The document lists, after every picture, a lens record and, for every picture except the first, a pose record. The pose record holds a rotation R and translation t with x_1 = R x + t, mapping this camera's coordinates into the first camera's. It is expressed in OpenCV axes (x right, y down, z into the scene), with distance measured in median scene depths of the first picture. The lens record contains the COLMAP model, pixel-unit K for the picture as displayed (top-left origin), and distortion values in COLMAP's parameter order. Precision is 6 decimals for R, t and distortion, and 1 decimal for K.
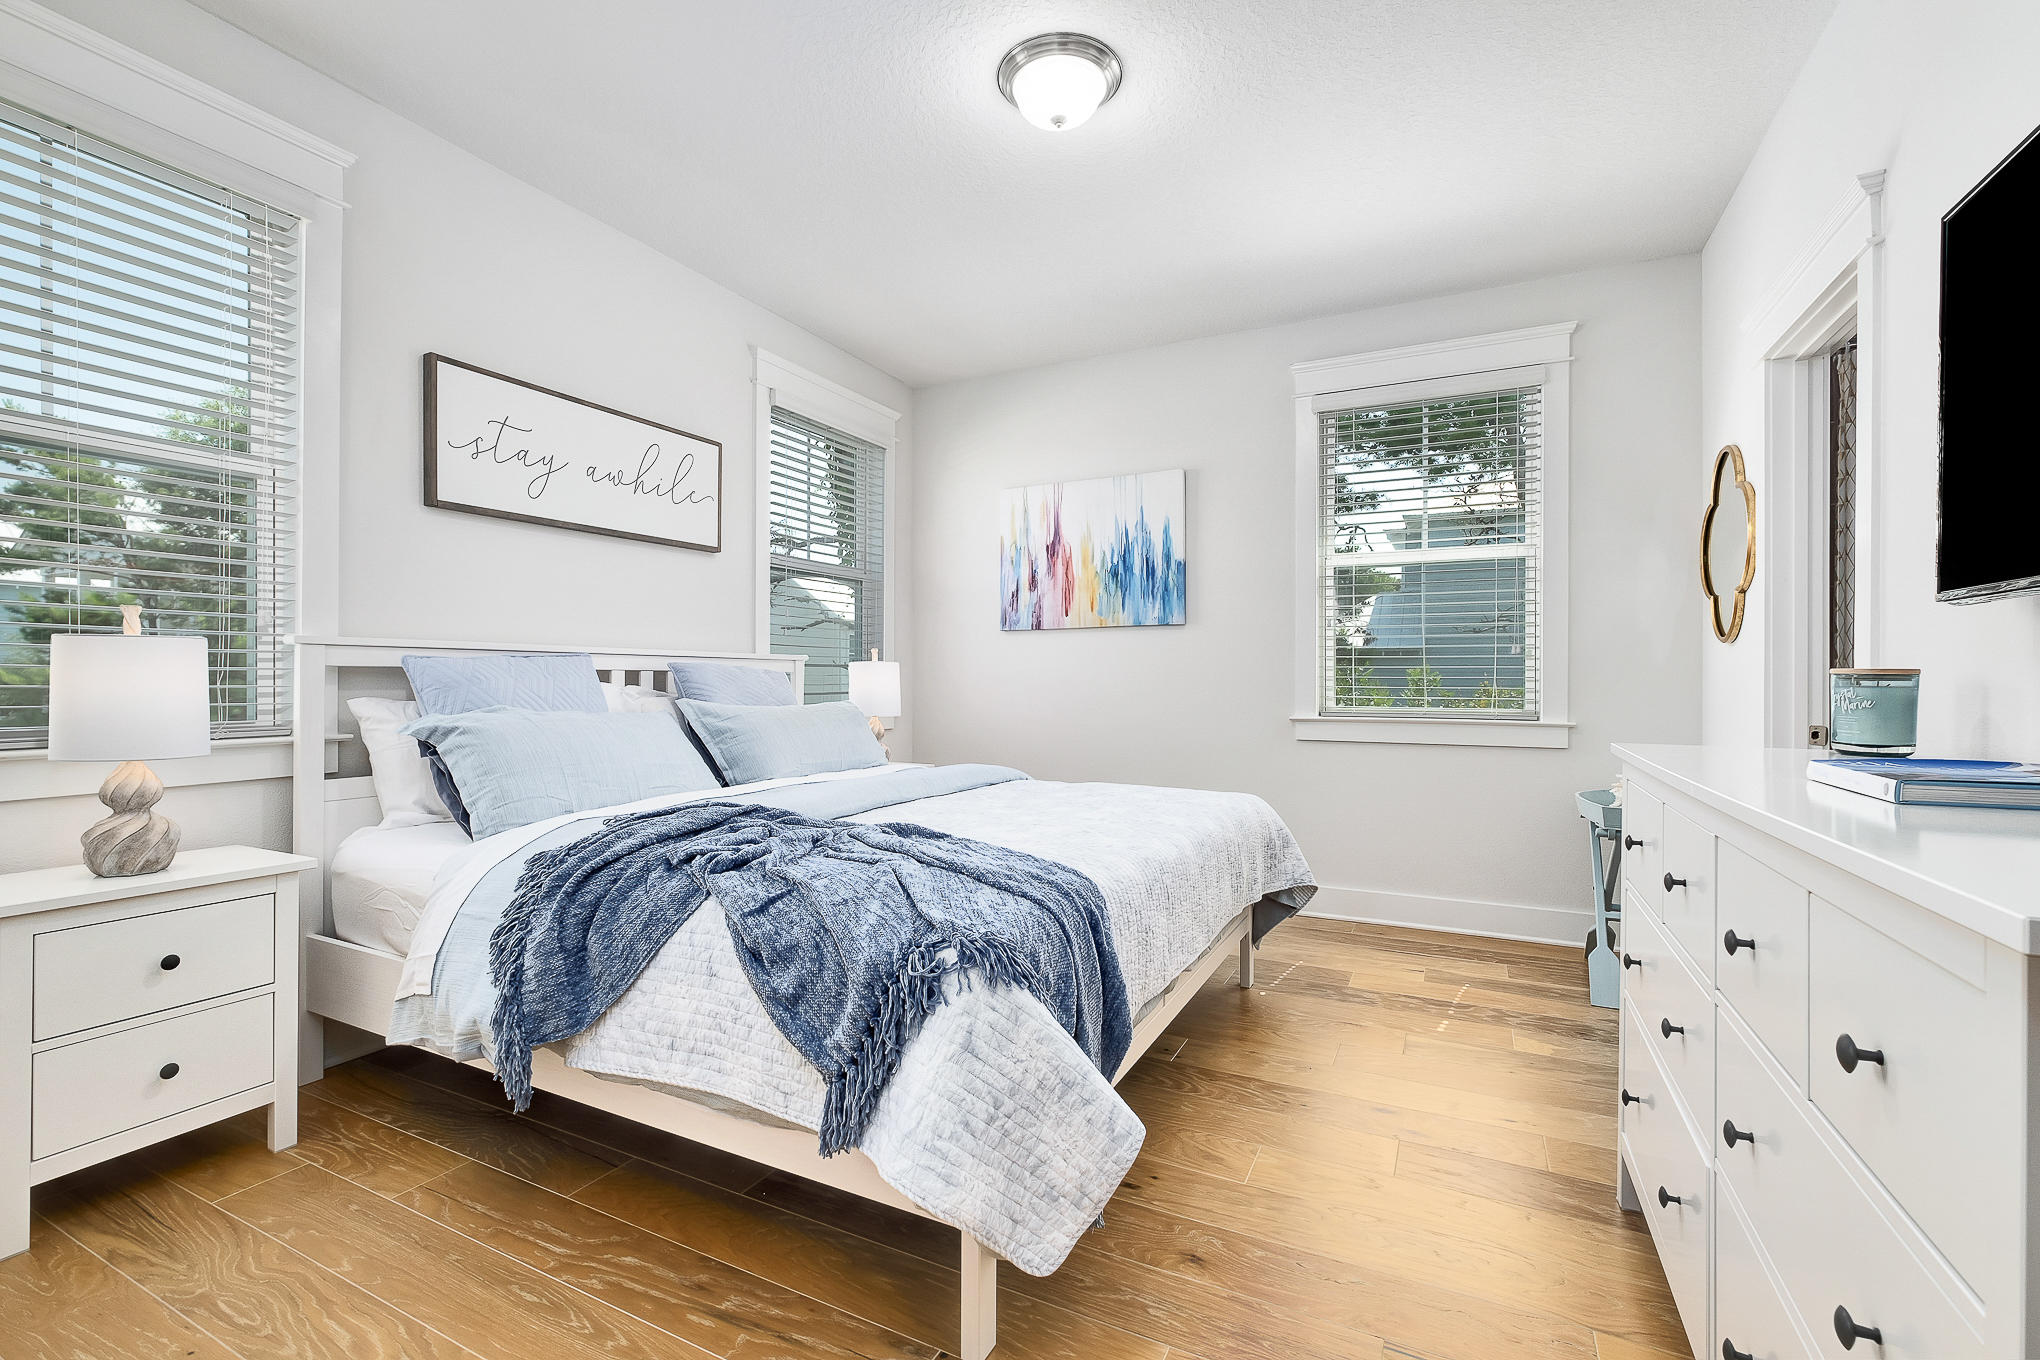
lens RADIAL K [[906.8, 0, 992.2], [0, 906.8, 670.7], [0, 0, 1]] dist [-0.000364, -0.000520]
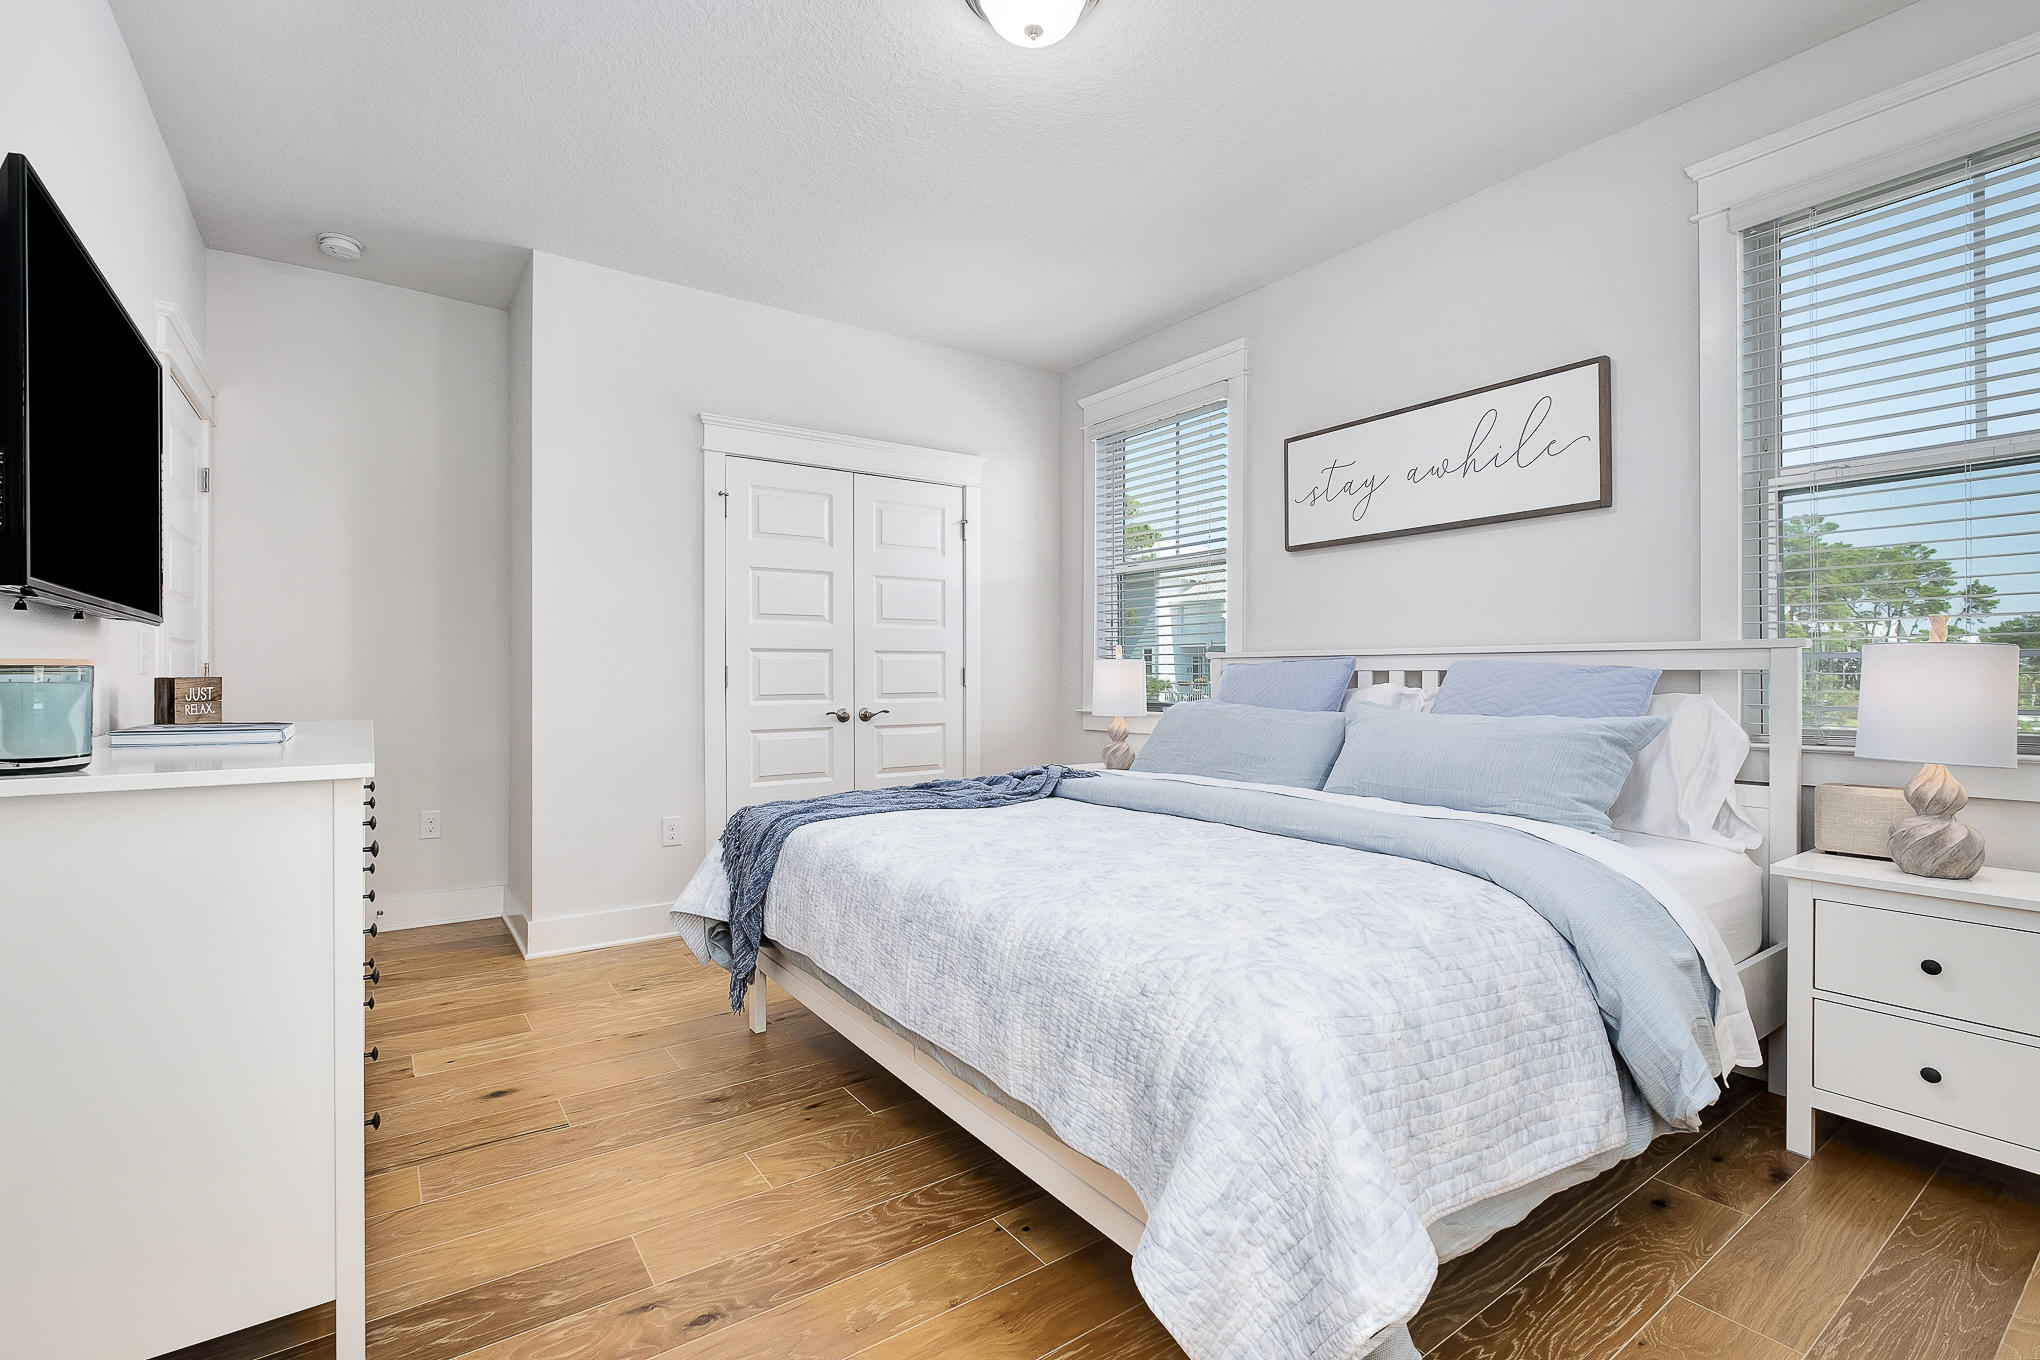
lens RADIAL K [[907.7, 0, 1024.9], [0, 907.7, 675.6], [0, 0, 1]] dist [-0.001613, -0.000030]
pose [[-0.445768, -0.001048, -0.895148, 0.684167], [0.007961, 0.999955, -0.005135, 0.005953], [0.895113, -0.009415, -0.445740, 1.114907]]
